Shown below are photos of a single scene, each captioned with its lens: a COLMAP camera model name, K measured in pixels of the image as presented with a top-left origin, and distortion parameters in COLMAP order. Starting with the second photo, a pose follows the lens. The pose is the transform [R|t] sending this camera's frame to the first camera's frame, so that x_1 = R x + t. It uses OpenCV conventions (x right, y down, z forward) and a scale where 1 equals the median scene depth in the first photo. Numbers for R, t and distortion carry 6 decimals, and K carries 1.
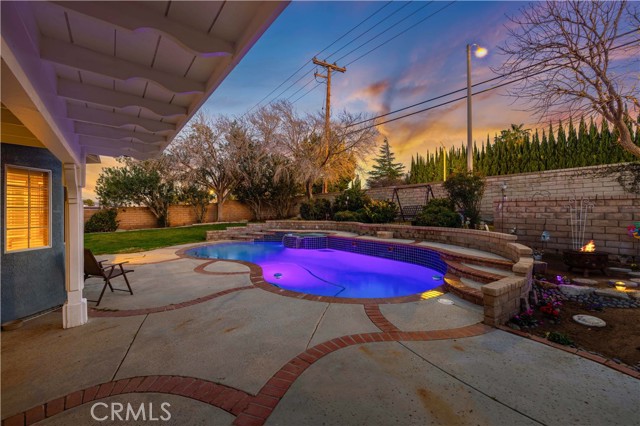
lens RADIAL K [[265.5, 0, 320.0], [0, 265.5, 213.0], [0, 0, 1]] dist [-0.000294, -0.000206]
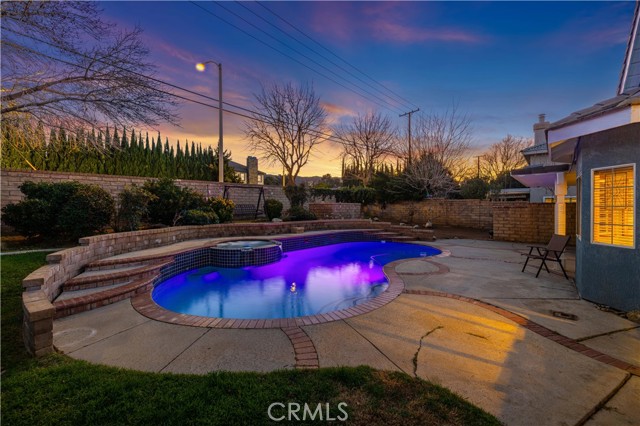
lens RADIAL K [[265.5, 0, 320.0], [0, 265.5, 213.0], [0, 0, 1]] dist [-0.000294, -0.000206]
pose [[-0.185850, -0.014236, 0.982475, -0.672365], [0.012931, 0.999773, 0.016933, -0.008009], [-0.982493, 0.015851, -0.185624, 0.831895]]
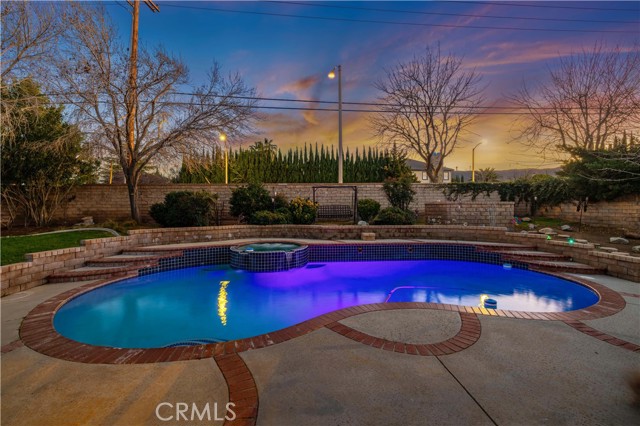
lens RADIAL K [[265.5, 0, 320.0], [0, 265.5, 213.0], [0, 0, 1]] dist [-0.000294, -0.000206]
pose [[0.542284, -0.006823, 0.840168, -0.467600], [0.007909, 0.999964, 0.003016, -0.003053], [-0.840158, 0.005009, 0.542319, 0.473796]]
